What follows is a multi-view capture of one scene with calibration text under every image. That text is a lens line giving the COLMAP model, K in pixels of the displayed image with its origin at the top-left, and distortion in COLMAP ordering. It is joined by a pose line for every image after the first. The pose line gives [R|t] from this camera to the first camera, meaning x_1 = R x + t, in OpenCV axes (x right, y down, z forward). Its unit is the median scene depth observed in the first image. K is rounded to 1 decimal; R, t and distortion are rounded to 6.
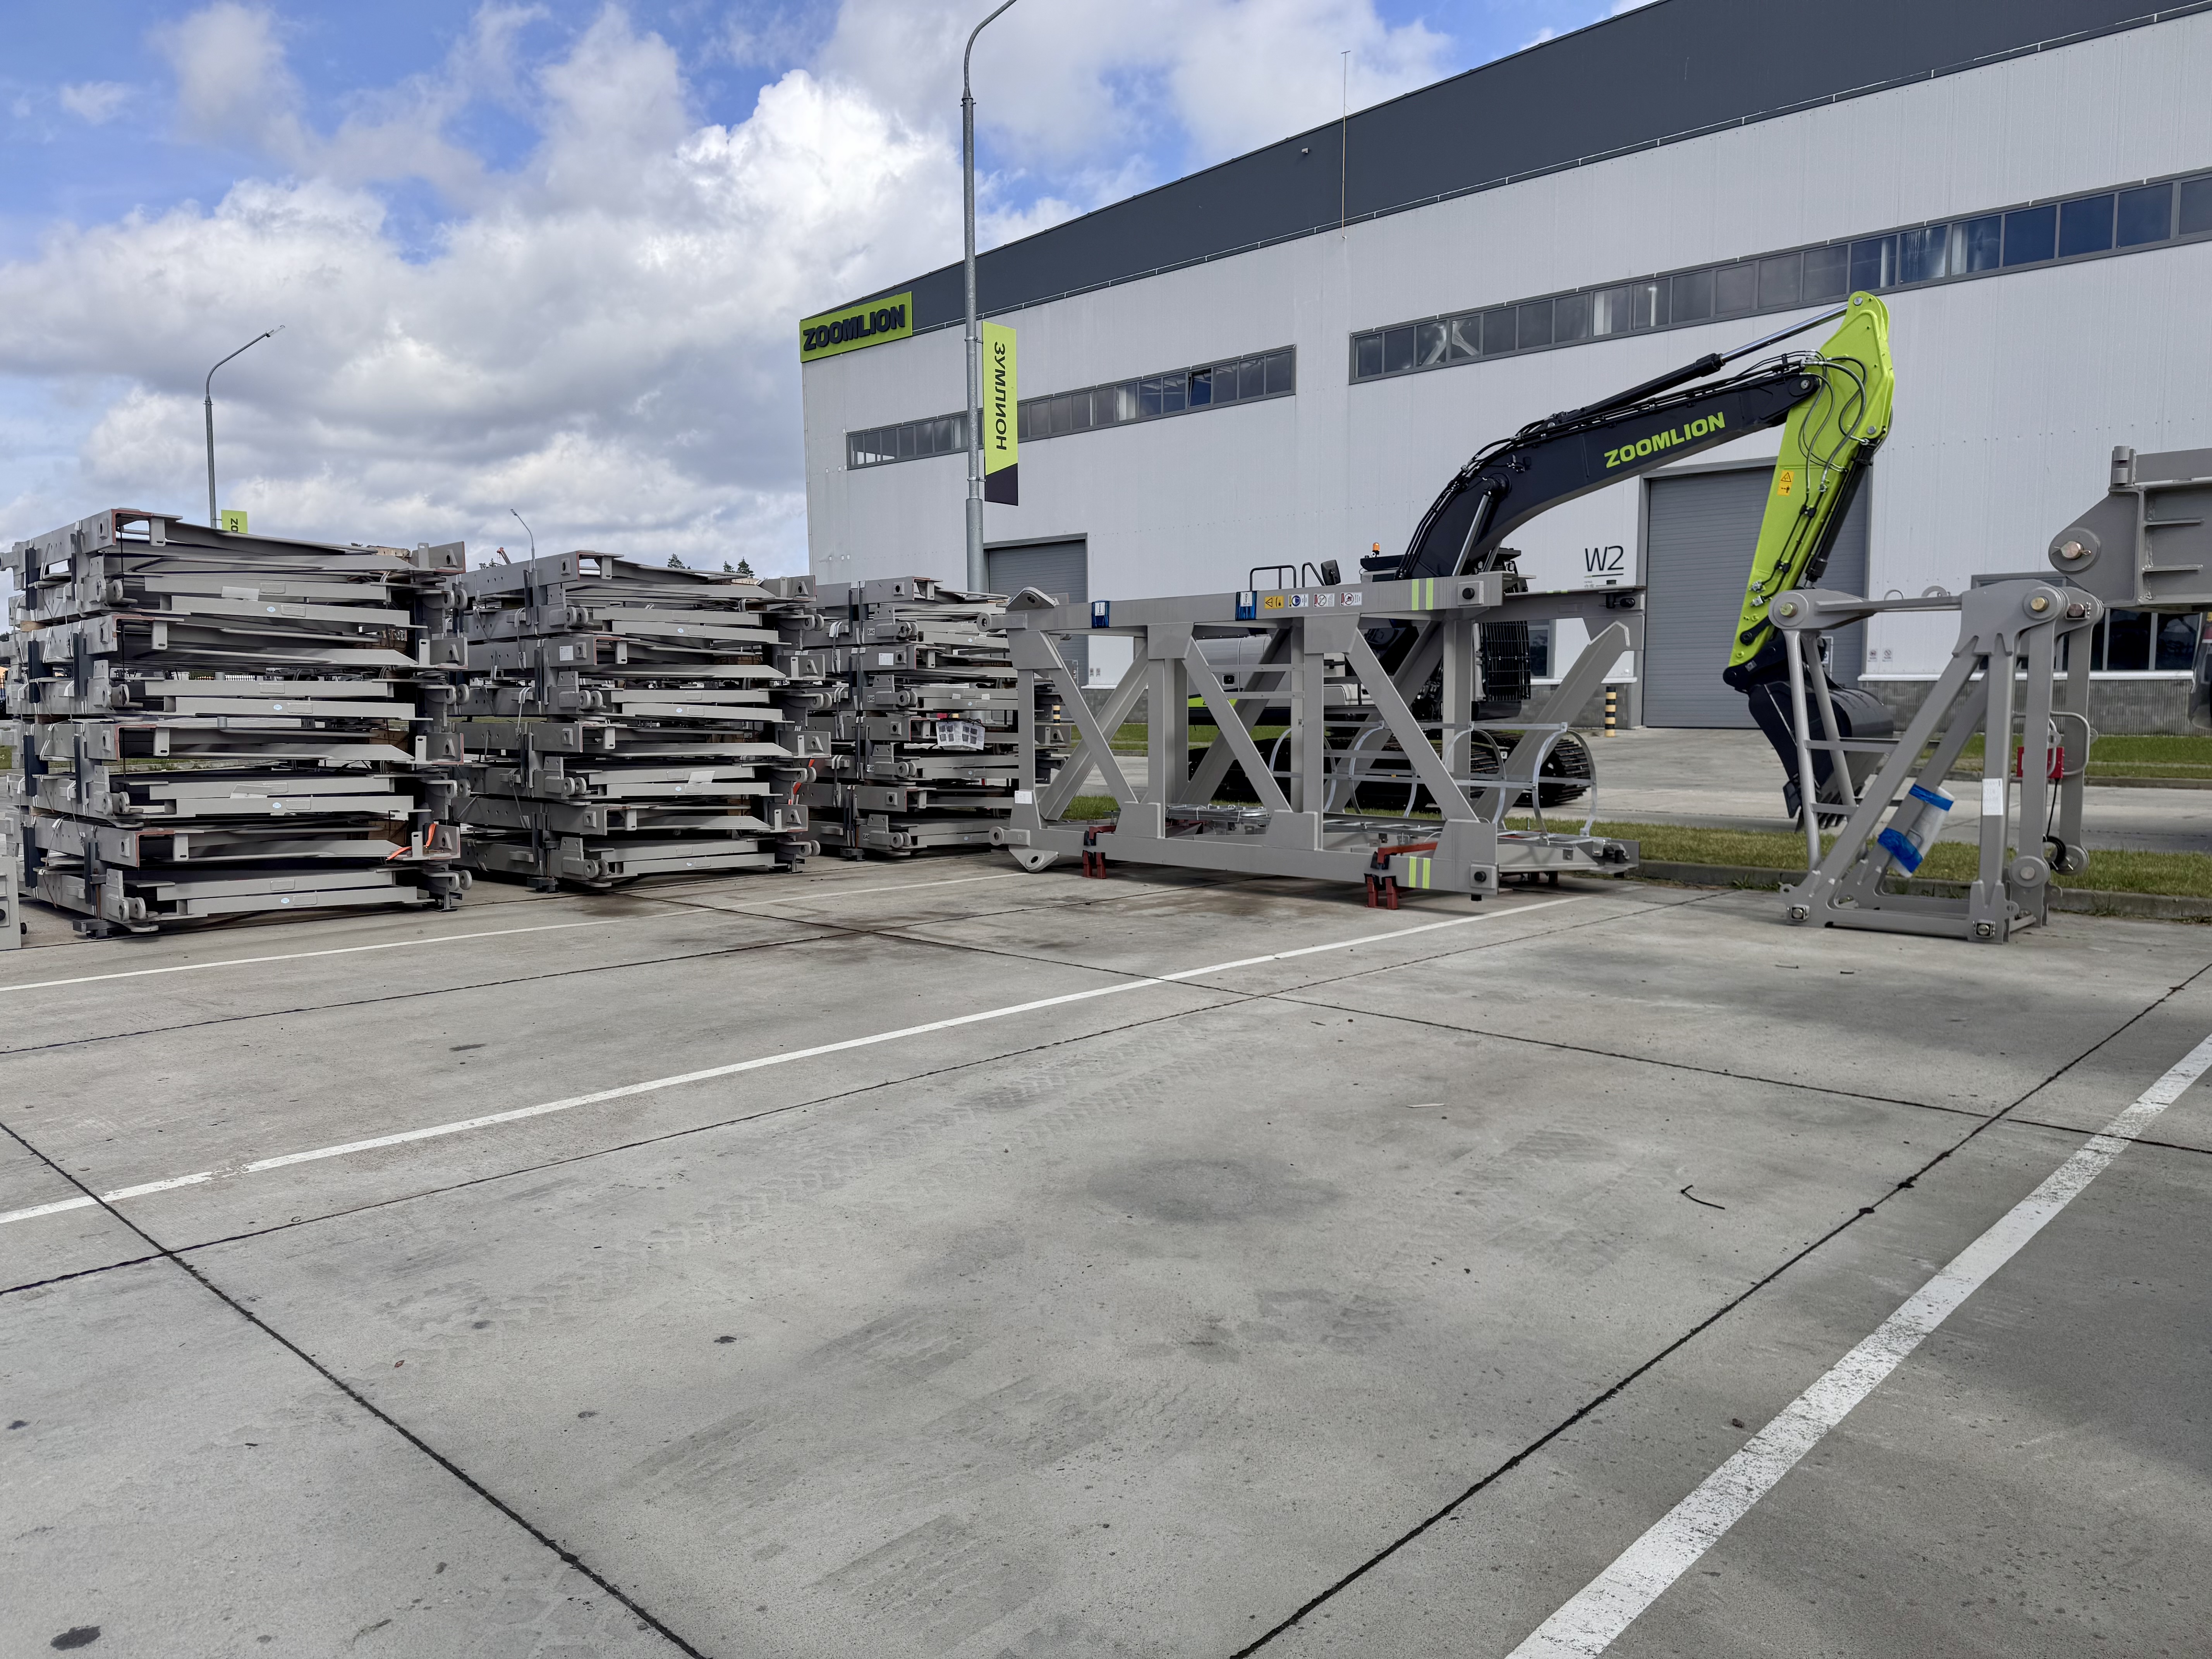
lens RADIAL K [[1541.6, 0, 1106.0], [0, 1541.6, 829.5], [0, 0, 1]] dist [0.141336, -0.240808]
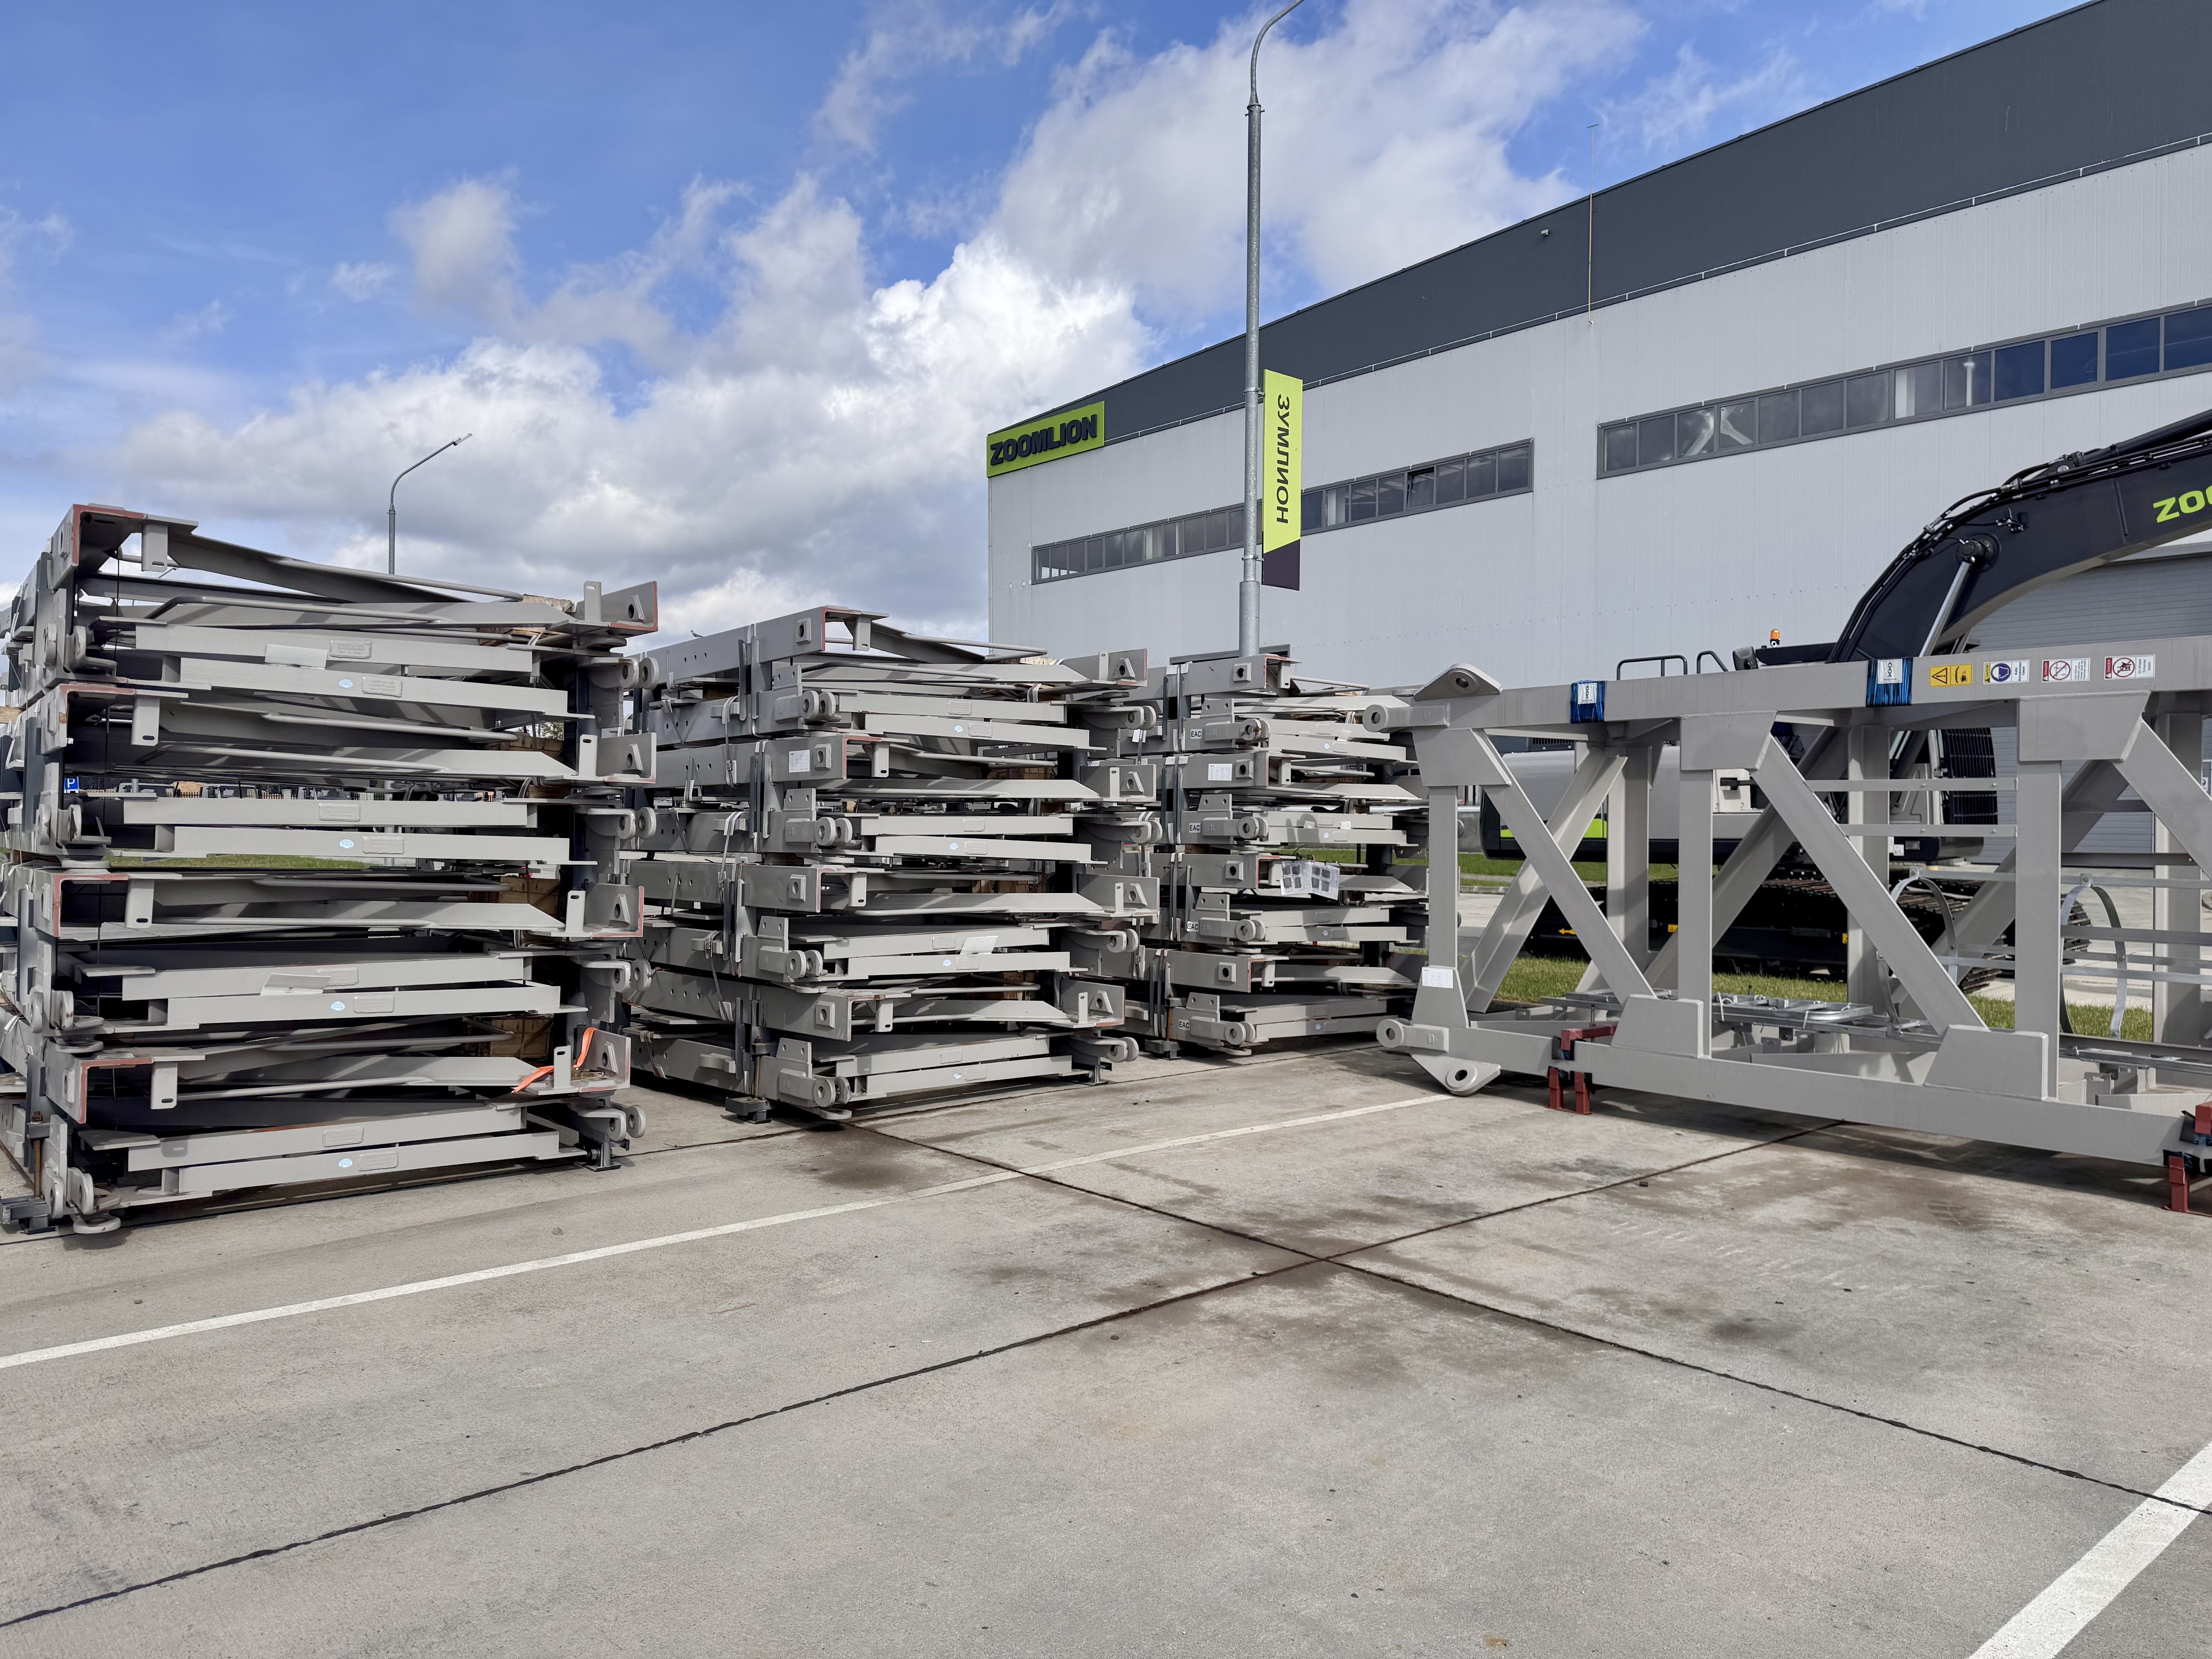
lens RADIAL K [[1537.0, 0, 1106.0], [0, 1537.0, 829.5], [0, 0, 1]] dist [0.103984, -0.135362]
pose [[0.995276, 0.009190, -0.096650, -0.137823], [-0.016631, 0.996933, -0.076468, -0.032567], [0.095651, 0.077714, 0.992377, 0.332585]]
